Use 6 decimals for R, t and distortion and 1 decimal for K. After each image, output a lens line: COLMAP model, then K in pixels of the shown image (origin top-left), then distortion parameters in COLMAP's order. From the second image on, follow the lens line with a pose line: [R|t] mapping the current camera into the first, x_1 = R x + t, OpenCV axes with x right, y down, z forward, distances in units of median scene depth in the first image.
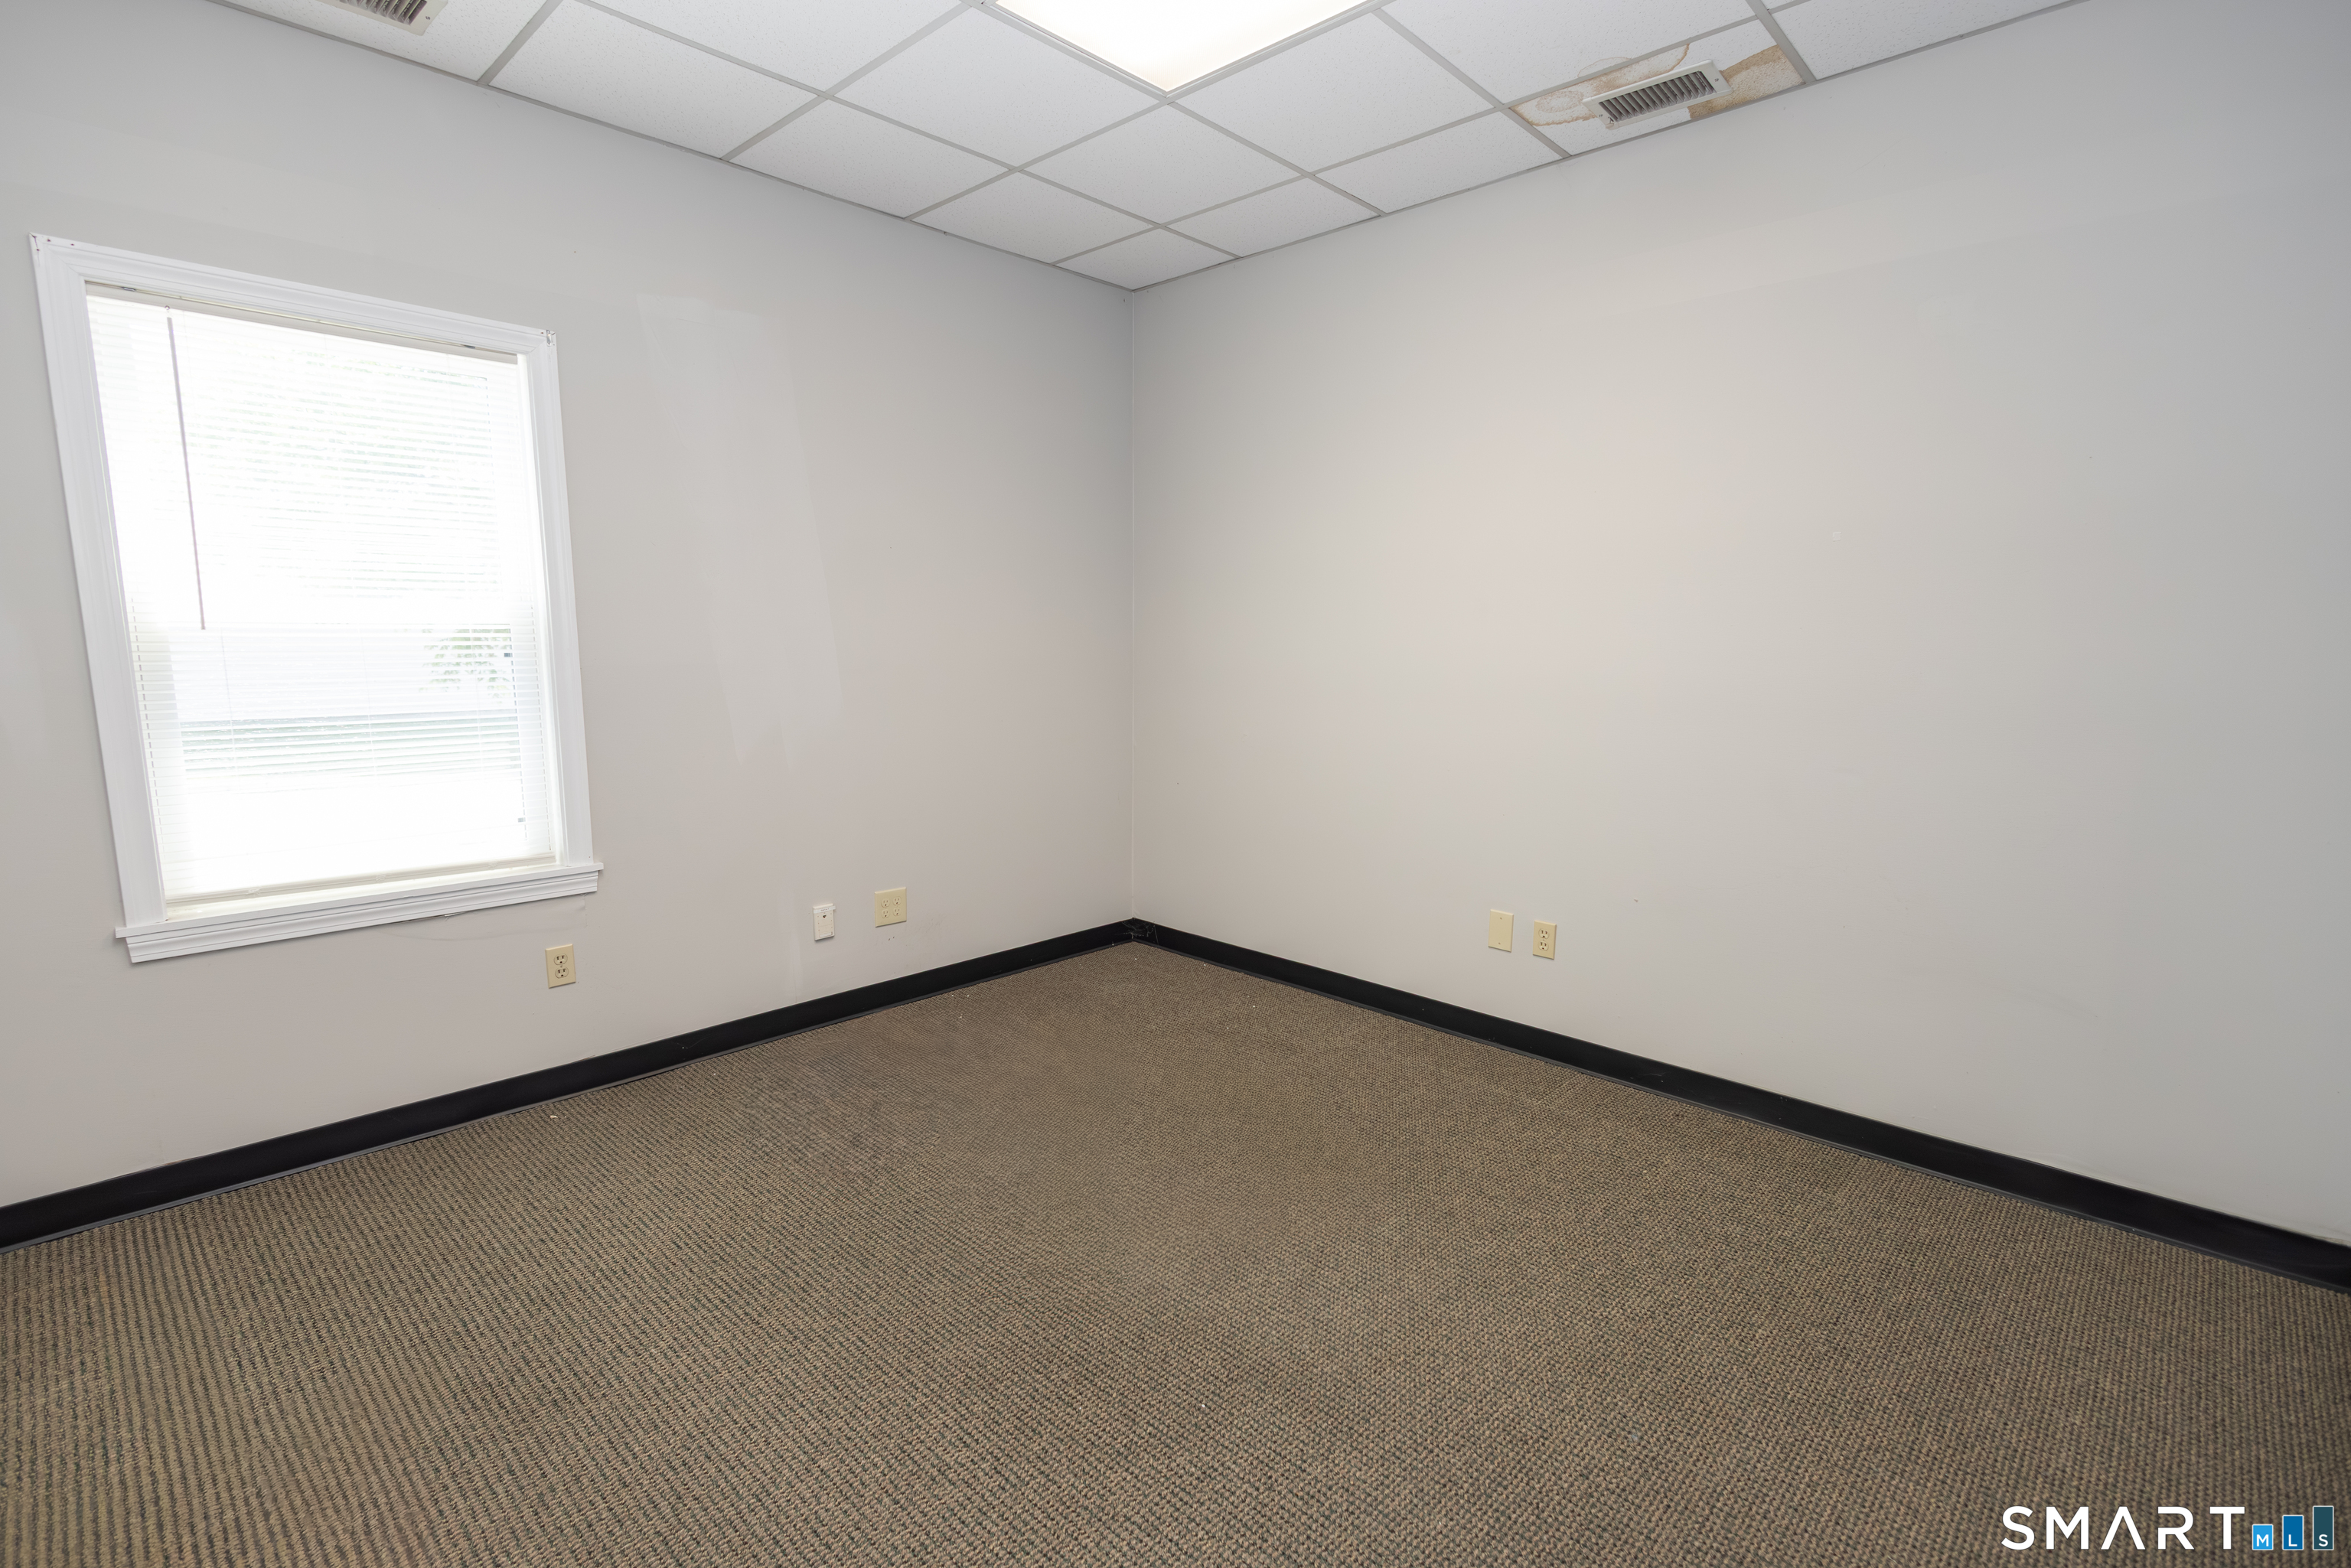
lens RADIAL K [[1091.1, 0, 1160.1], [0, 1091.1, 779.0], [0, 0, 1]] dist [0.002809, 0.000167]
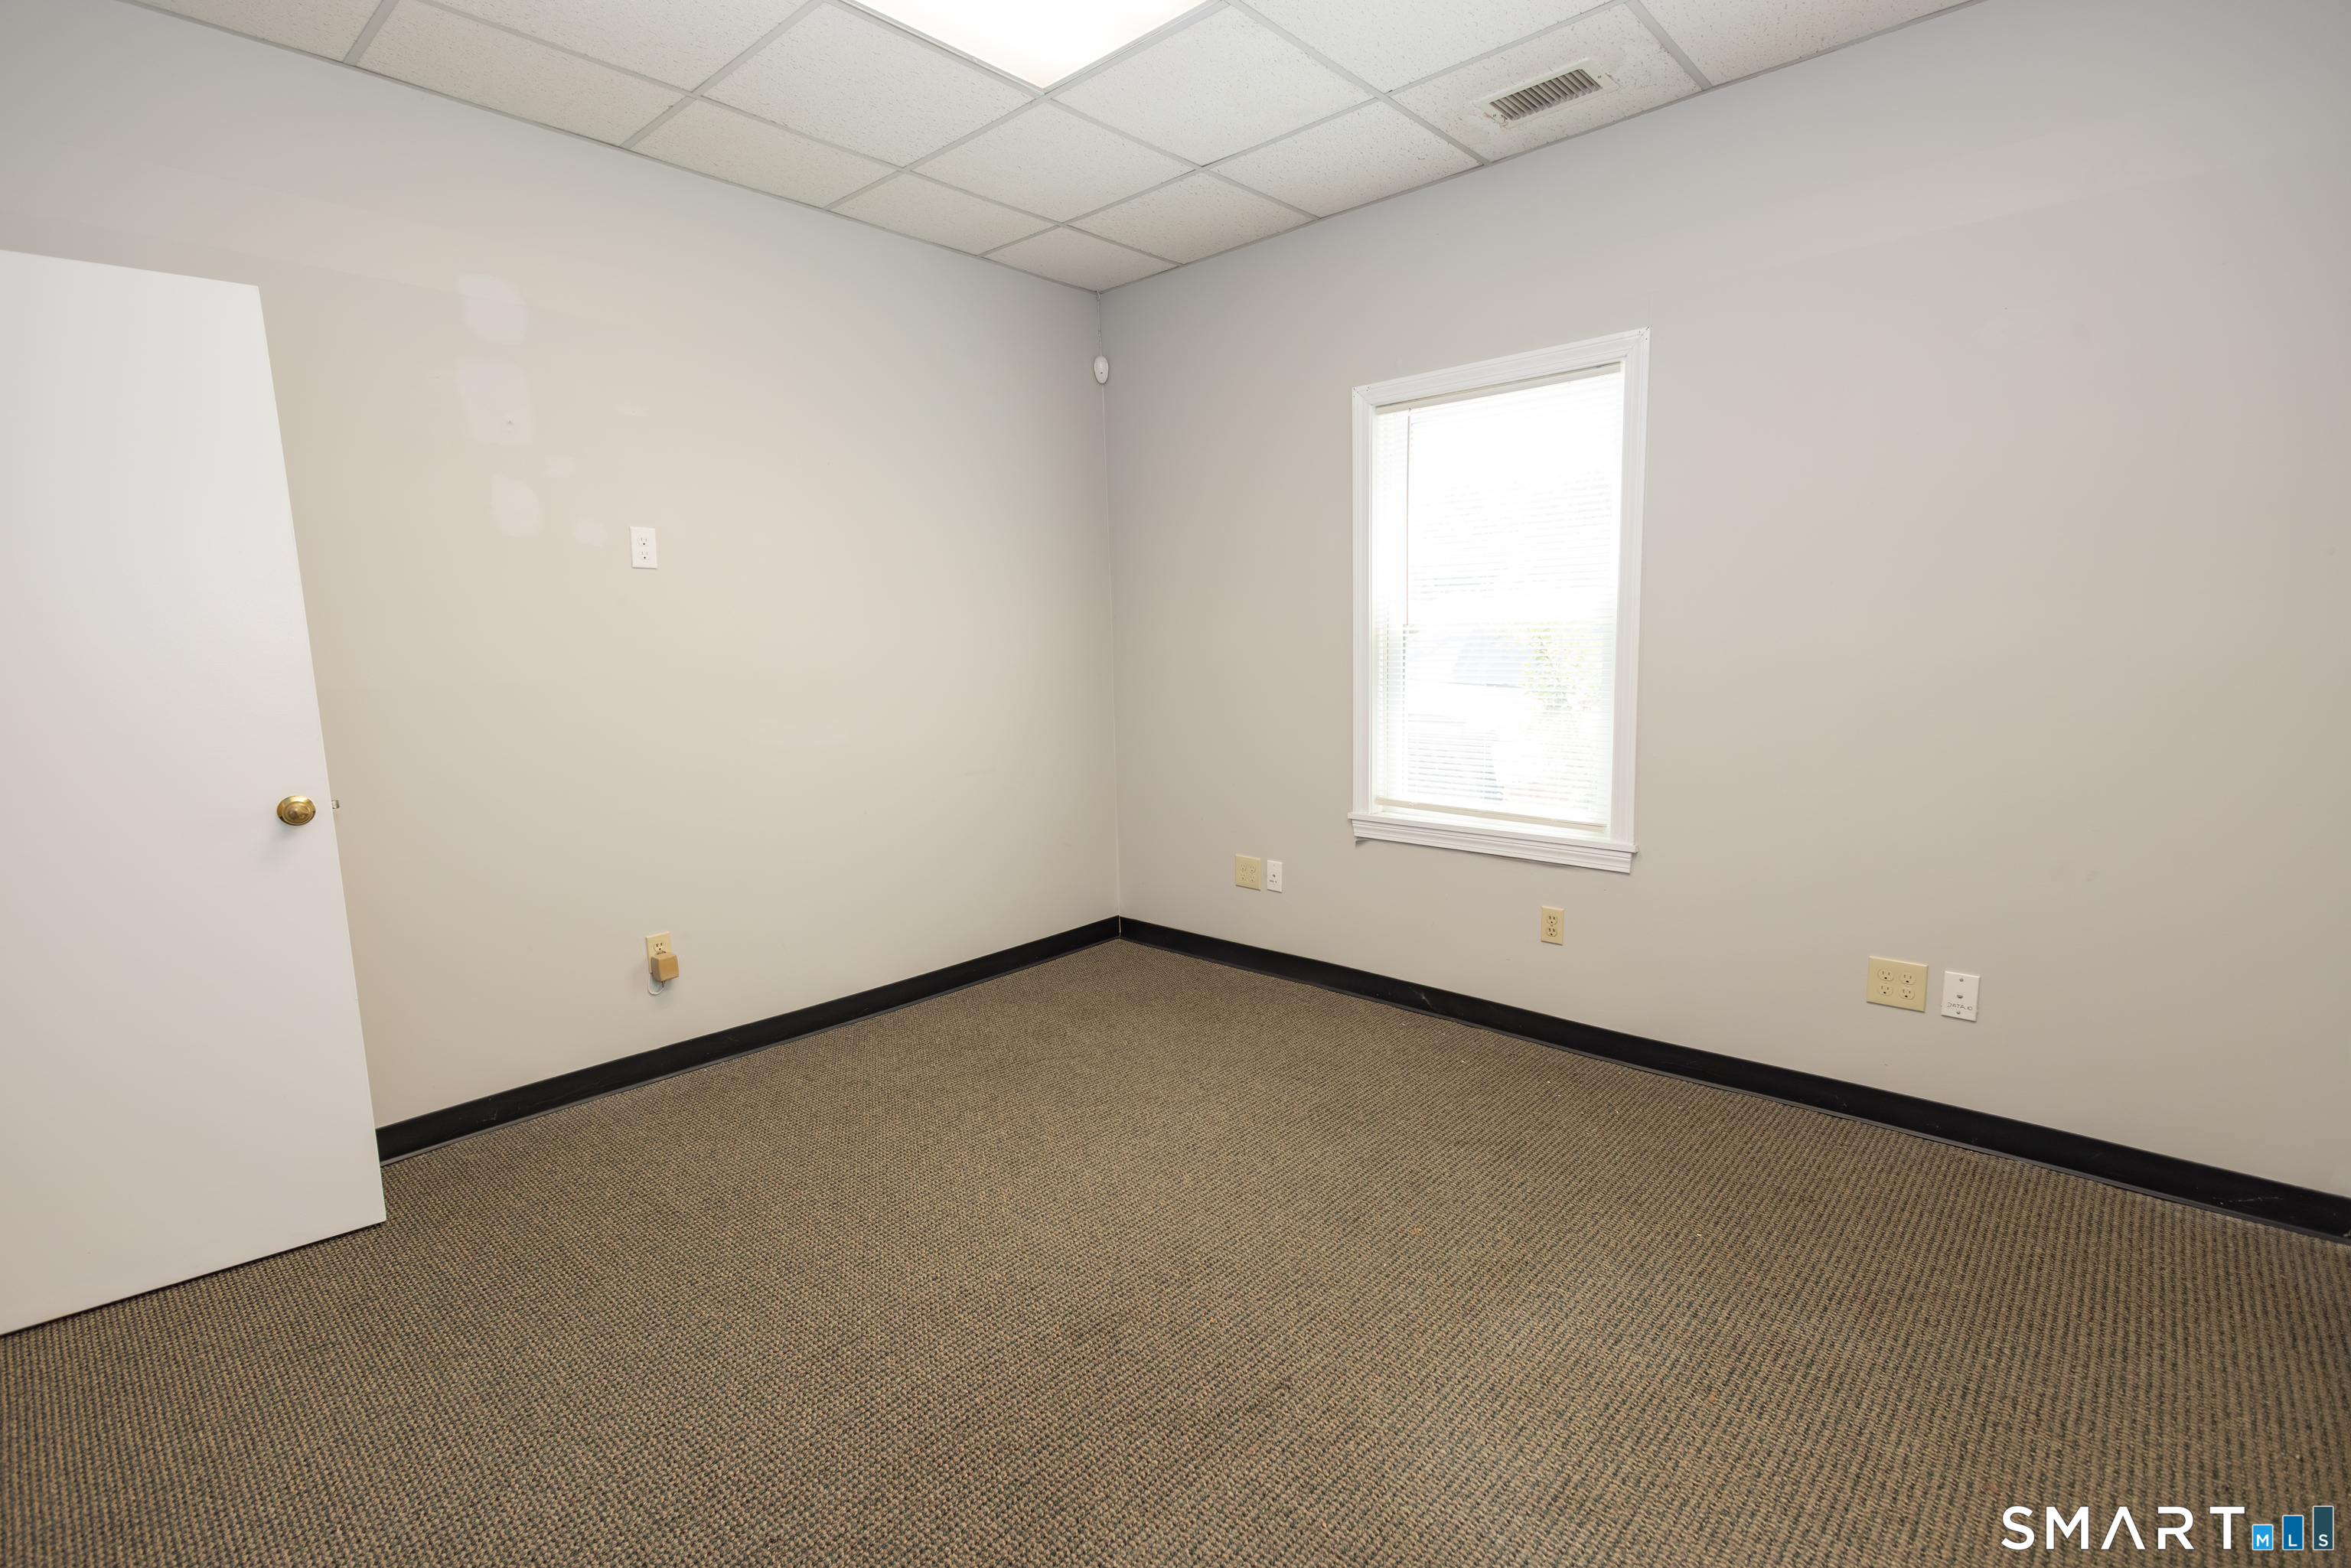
lens RADIAL K [[1074.9, 0, 1146.4], [0, 1074.9, 792.6], [0, 0, 1]] dist [0.004128, 0.000731]
pose [[0.018375, 0.145344, -0.989211, 0.514434], [-0.109347, 0.983735, 0.142508, -0.071539], [0.993834, 0.105549, 0.033969, 0.543614]]
